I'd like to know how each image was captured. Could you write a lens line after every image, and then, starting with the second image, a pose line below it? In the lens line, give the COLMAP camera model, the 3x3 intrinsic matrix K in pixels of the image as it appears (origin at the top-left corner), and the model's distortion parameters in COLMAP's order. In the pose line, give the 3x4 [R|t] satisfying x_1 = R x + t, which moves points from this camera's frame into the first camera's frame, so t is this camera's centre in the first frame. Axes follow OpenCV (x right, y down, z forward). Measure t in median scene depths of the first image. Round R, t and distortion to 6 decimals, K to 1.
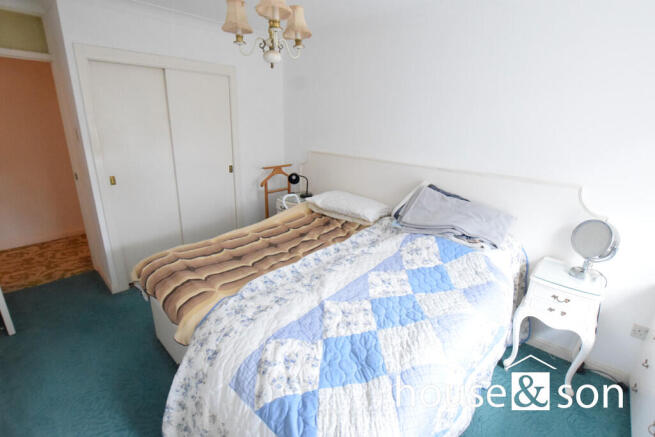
lens RADIAL K [[309.8, 0, 327.5], [0, 309.8, 218.5], [0, 0, 1]] dist [0.000268, 0.000018]
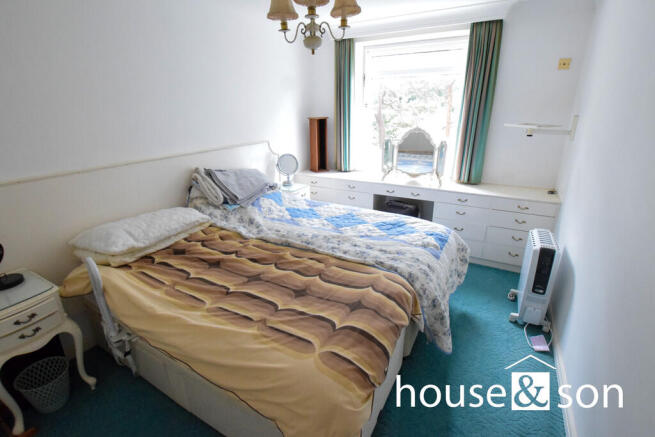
lens RADIAL K [[309.8, 0, 327.5], [0, 309.8, 218.5], [0, 0, 1]] dist [0.000268, 0.000018]
pose [[-0.213314, -0.369603, 0.904373, -1.007635], [0.309583, 0.852404, 0.421385, -0.359943], [-0.926637, 0.369866, -0.067407, 0.962294]]
